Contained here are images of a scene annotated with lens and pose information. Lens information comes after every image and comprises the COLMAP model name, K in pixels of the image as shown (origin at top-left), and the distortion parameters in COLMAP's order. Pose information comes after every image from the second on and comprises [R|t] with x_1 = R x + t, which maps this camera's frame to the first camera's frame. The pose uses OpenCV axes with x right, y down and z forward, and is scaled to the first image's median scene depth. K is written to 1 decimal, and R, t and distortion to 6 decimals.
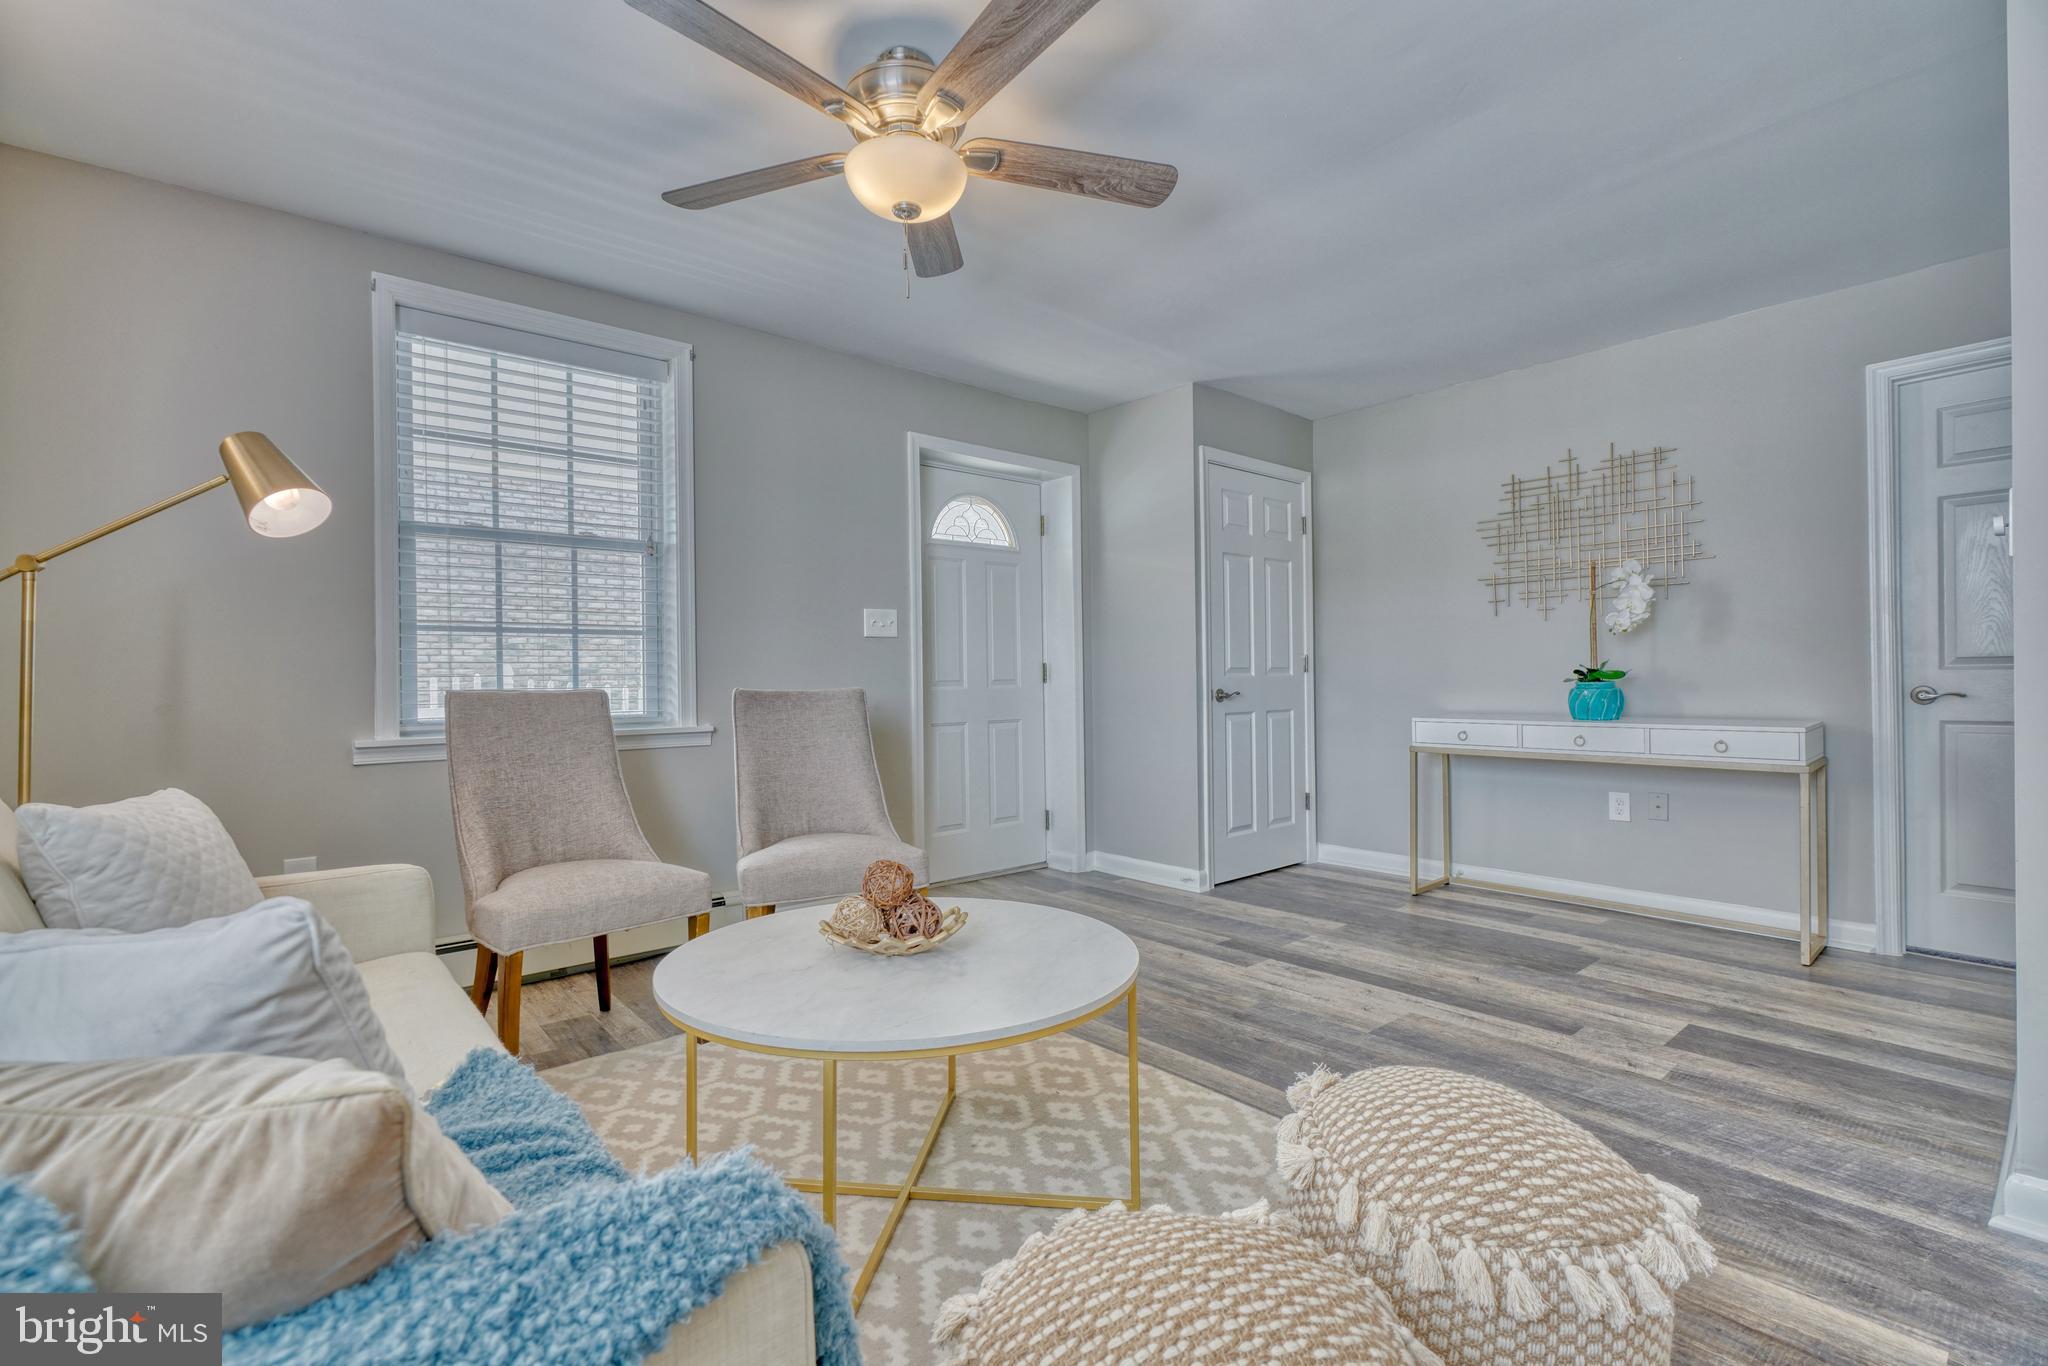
lens RADIAL K [[909.6, 0, 1011.3], [0, 909.6, 684.7], [0, 0, 1]] dist [-0.012821, 0.006671]
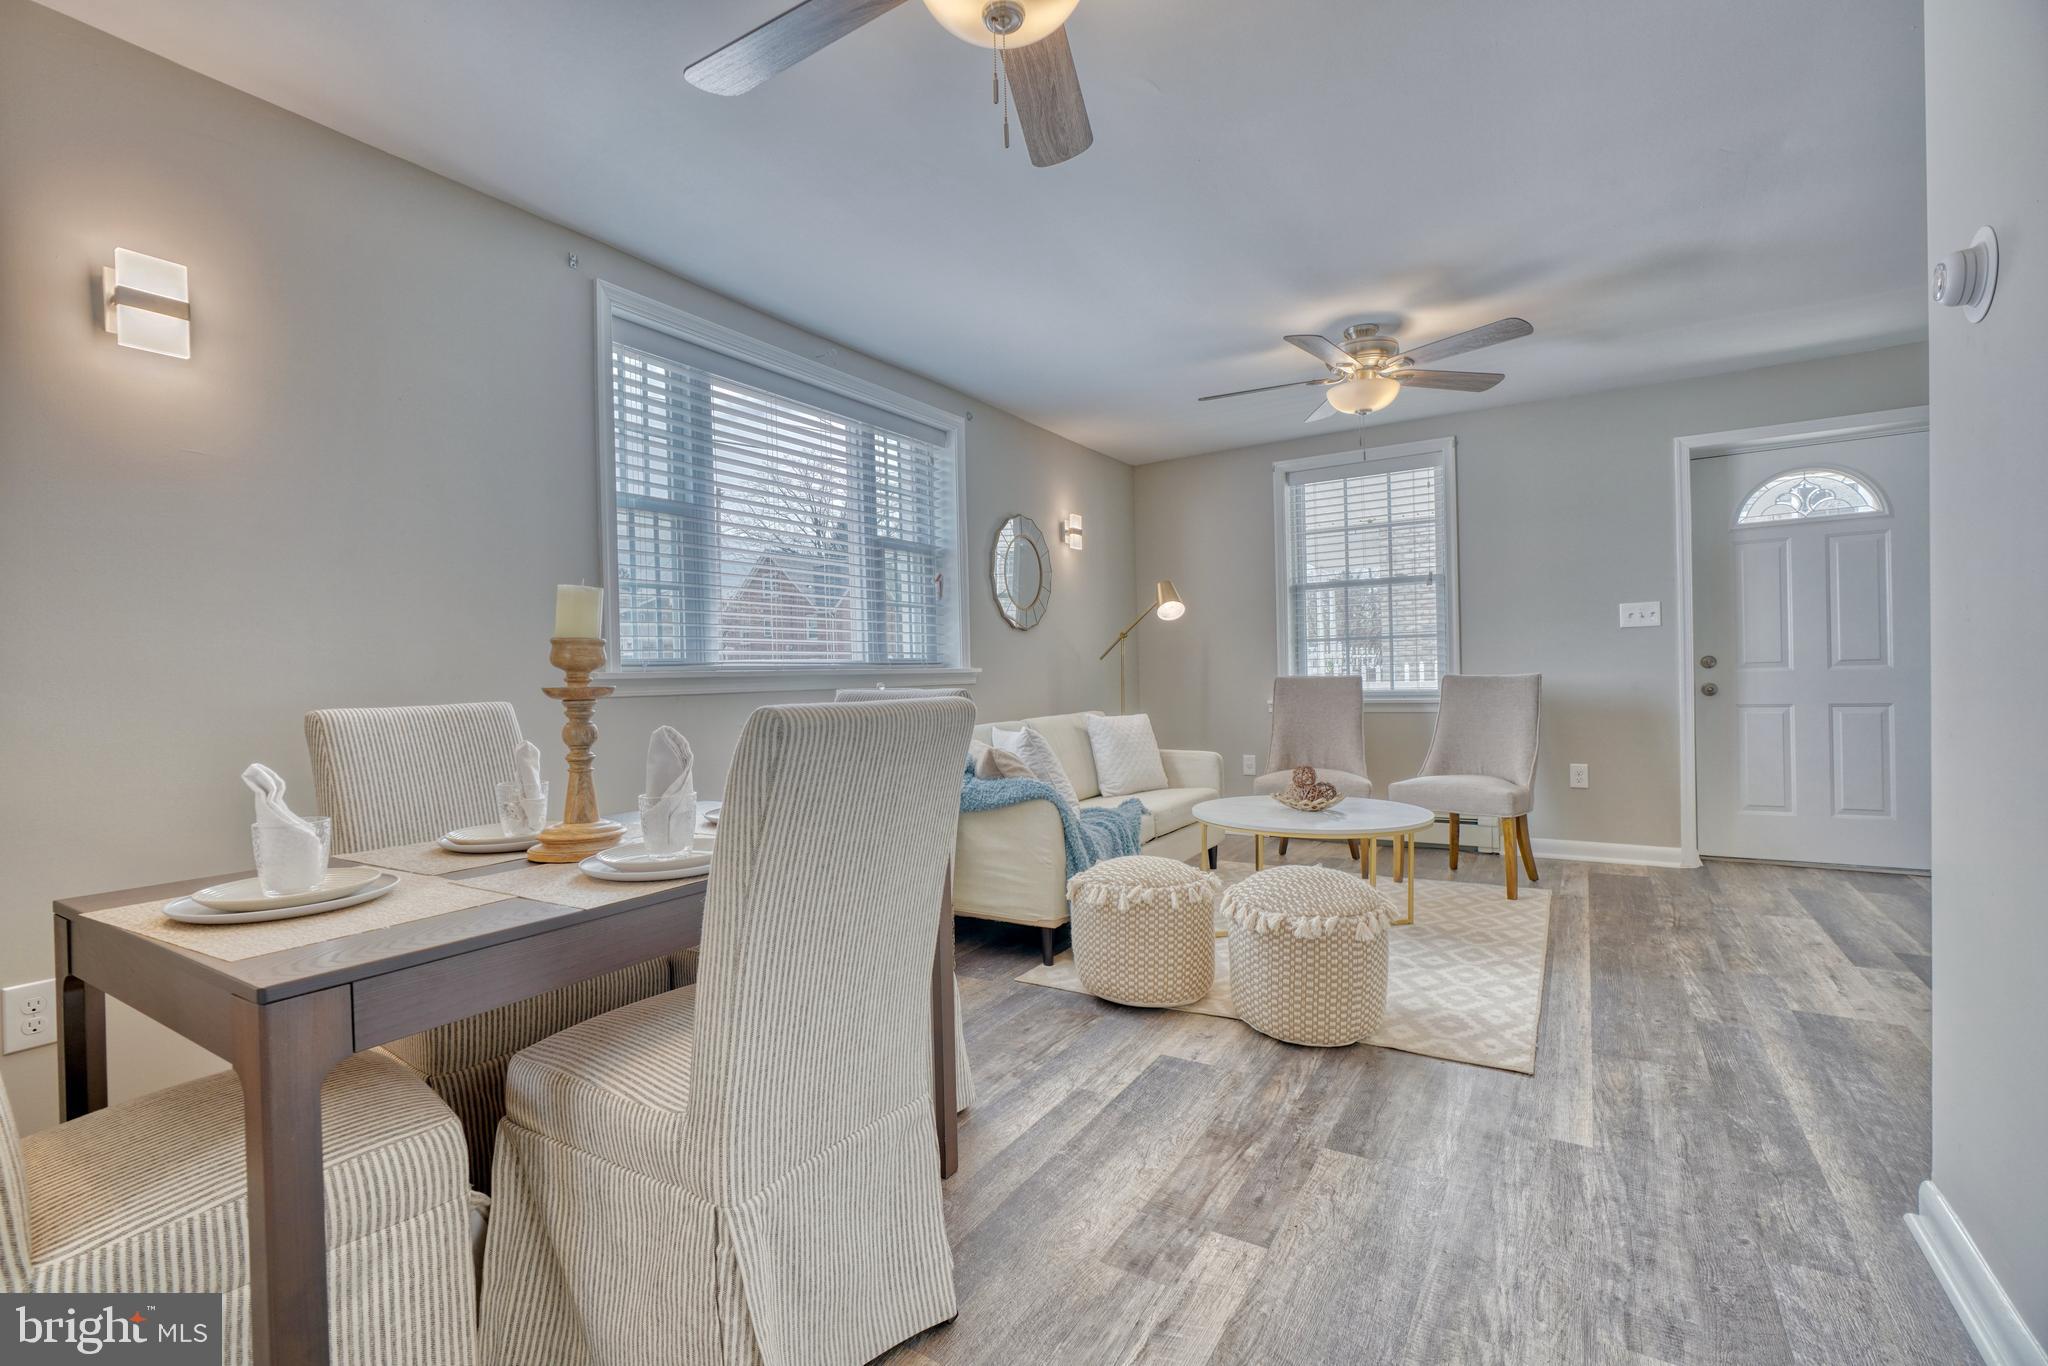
lens RADIAL K [[909.6, 0, 1011.3], [0, 909.6, 684.7], [0, 0, 1]] dist [-0.012821, 0.006671]
pose [[0.302247, 0.016077, -0.953094, 0.878939], [0.019744, 0.999538, 0.023122, -0.026804], [0.953025, -0.025807, 0.301789, -0.132949]]
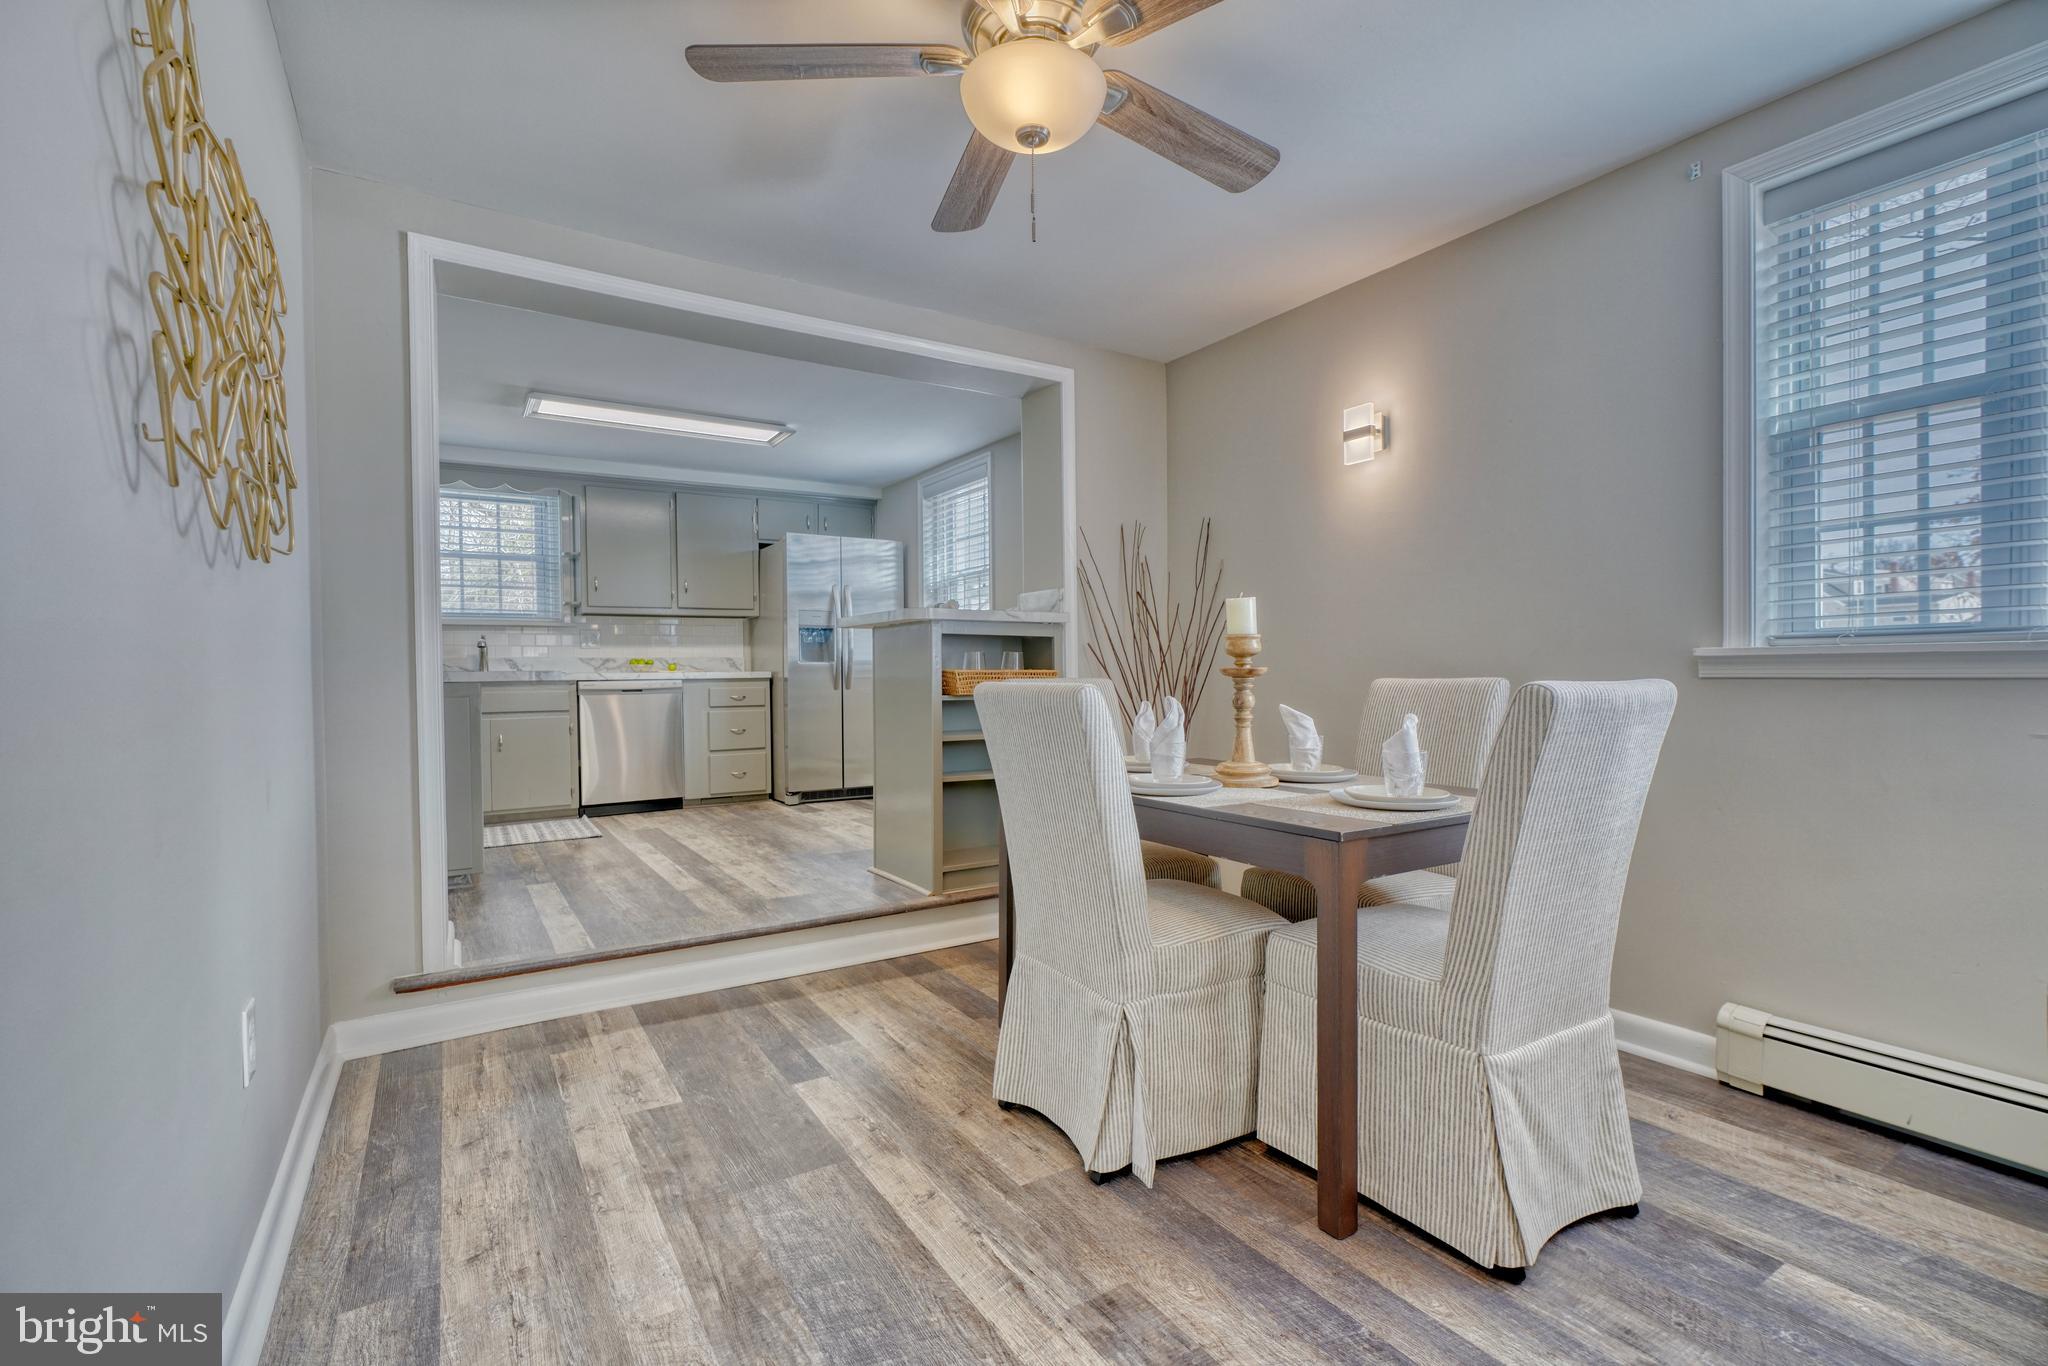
lens RADIAL K [[912.0, 0, 1009.9], [0, 912.0, 685.8], [0, 0, 1]] dist [-0.011855, 0.006712]
pose [[-0.989909, 0.020437, 0.140222, 0.409819], [0.022774, 0.999627, 0.015081, -0.020233], [-0.139862, 0.018122, -0.990005, 0.534998]]
